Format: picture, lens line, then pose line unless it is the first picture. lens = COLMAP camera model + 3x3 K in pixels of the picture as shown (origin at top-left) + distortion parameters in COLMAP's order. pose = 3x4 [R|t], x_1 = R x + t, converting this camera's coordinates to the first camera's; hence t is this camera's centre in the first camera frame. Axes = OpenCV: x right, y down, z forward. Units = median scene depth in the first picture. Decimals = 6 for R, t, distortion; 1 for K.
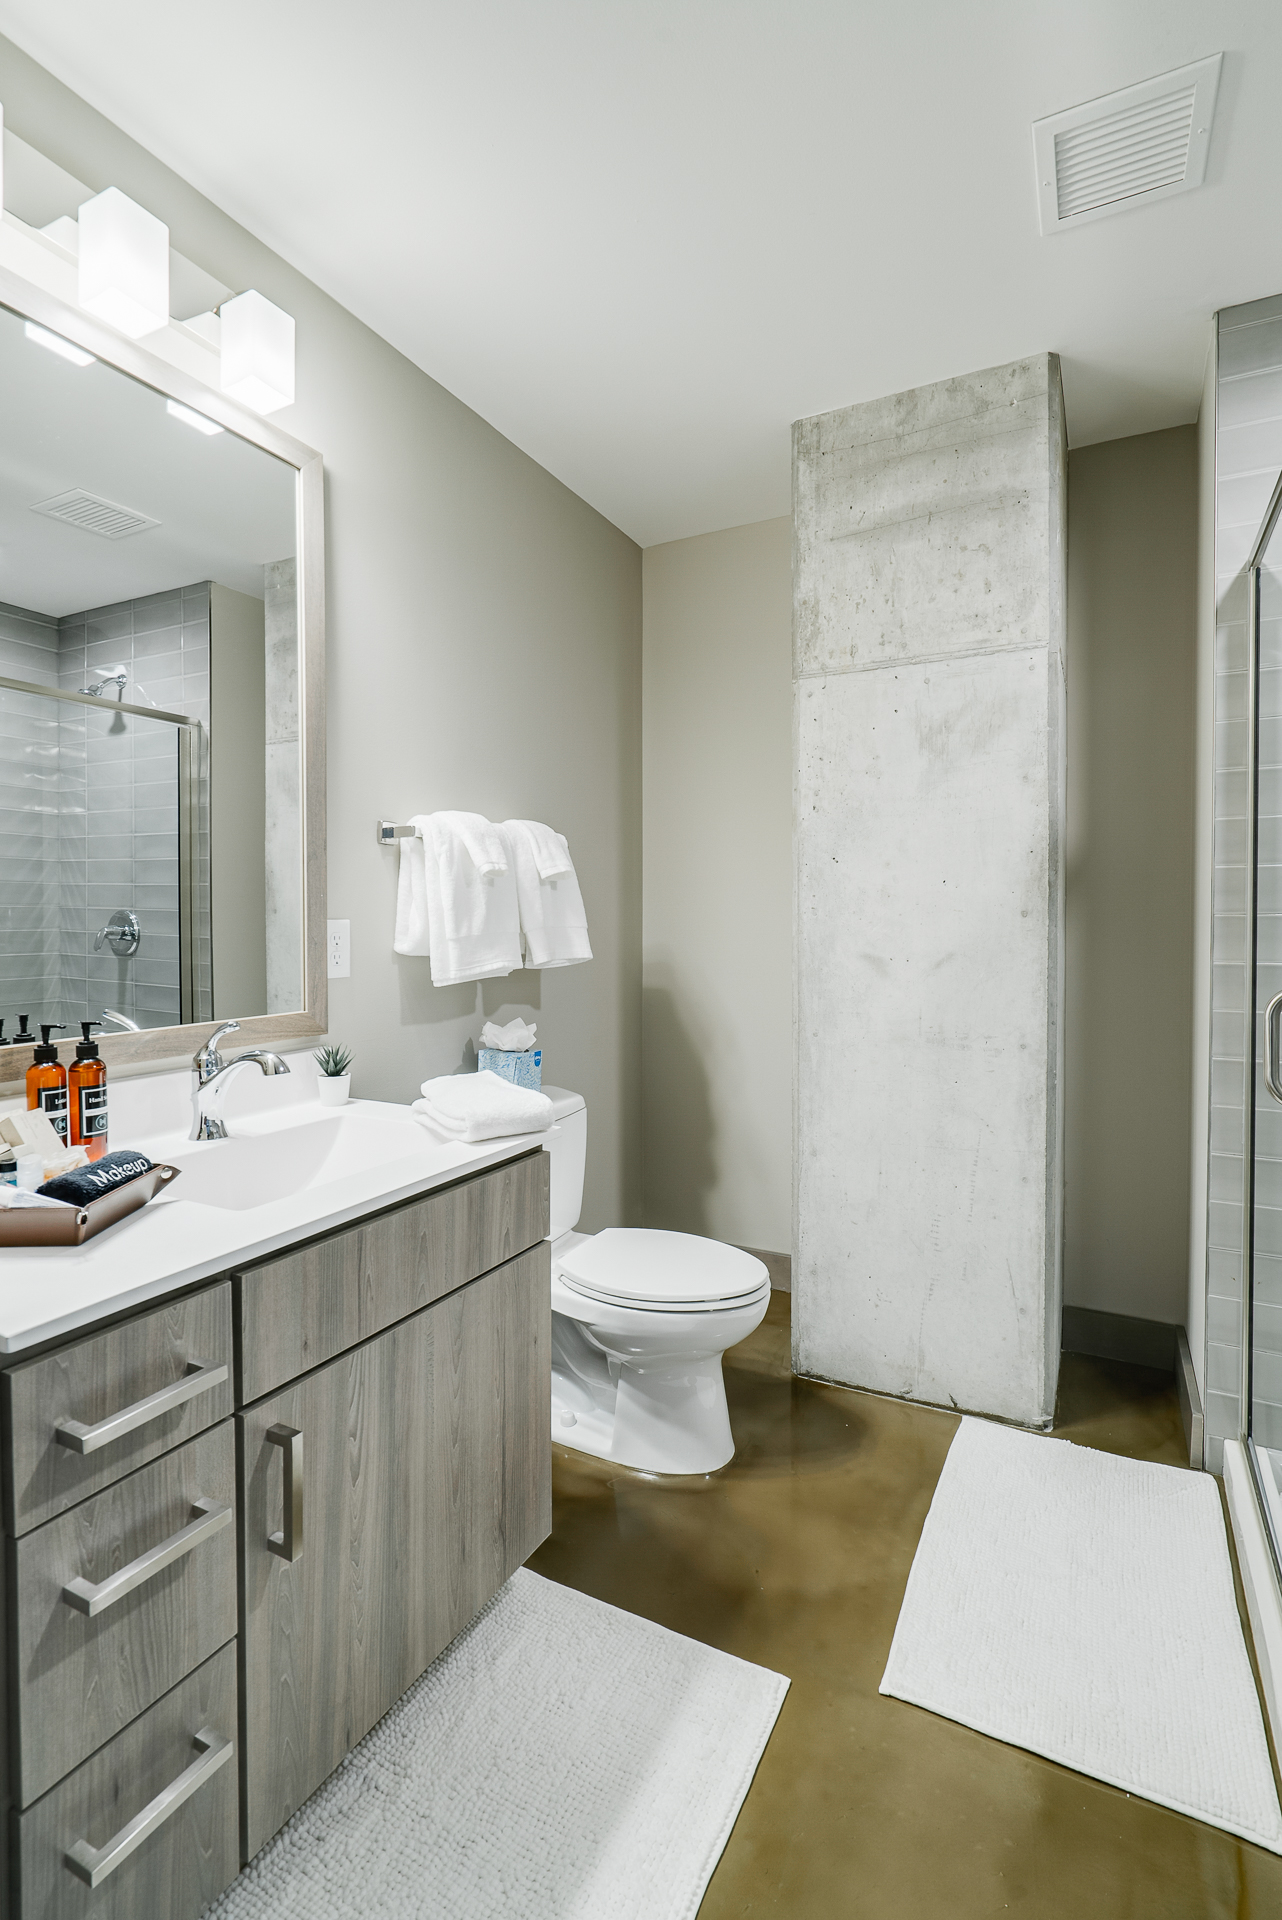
lens RADIAL K [[866.7, 0, 617.8], [0, 866.7, 941.6], [0, 0, 1]] dist [-0.006169, 0.002085]
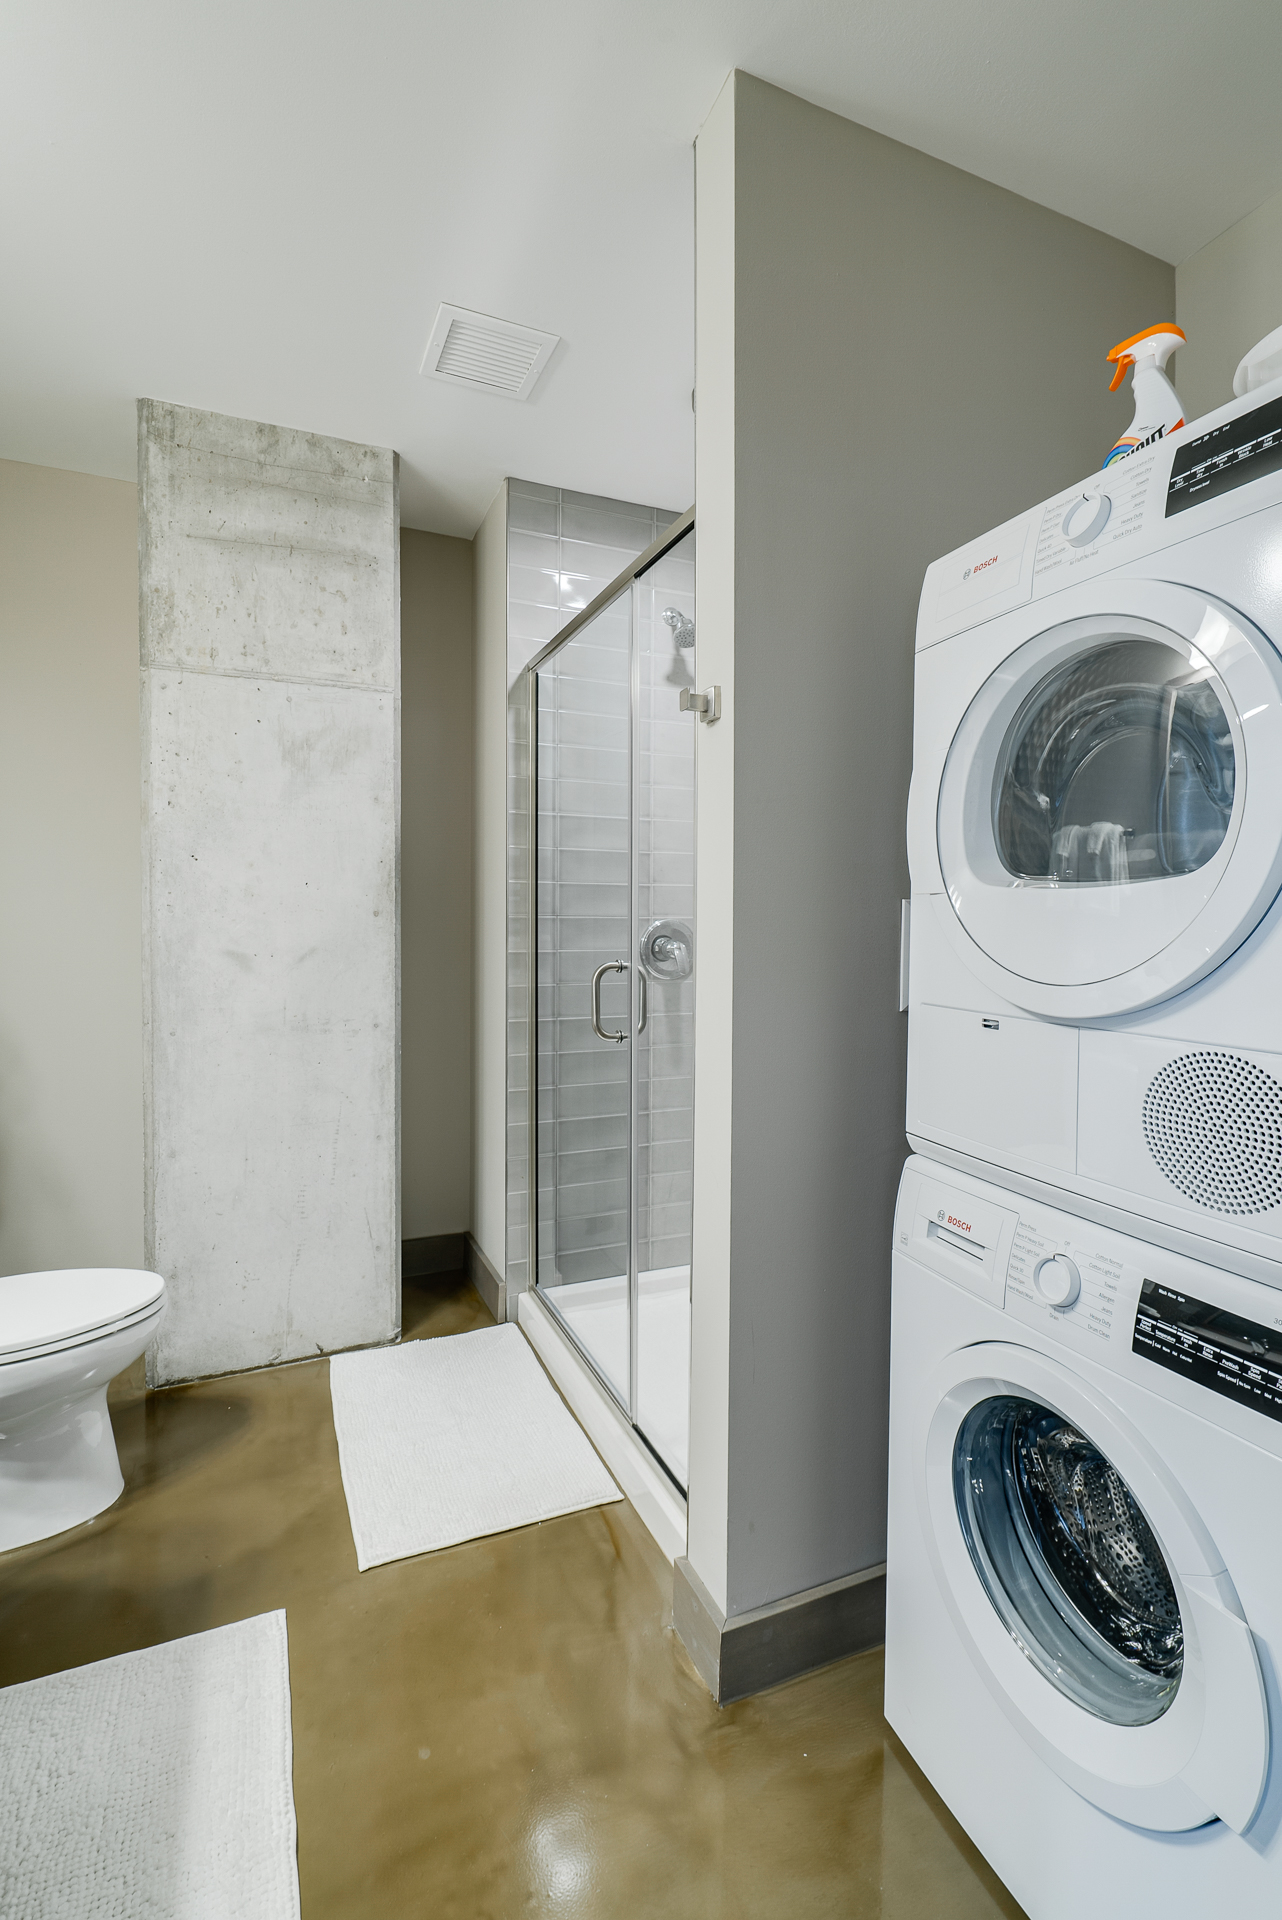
lens RADIAL K [[866.7, 0, 617.8], [0, 866.7, 941.6], [0, 0, 1]] dist [-0.006169, 0.002085]
pose [[0.652203, -0.014316, 0.757909, -0.194355], [0.011229, 0.999894, 0.009223, -0.001006], [-0.757961, 0.002495, 0.652295, -0.023765]]
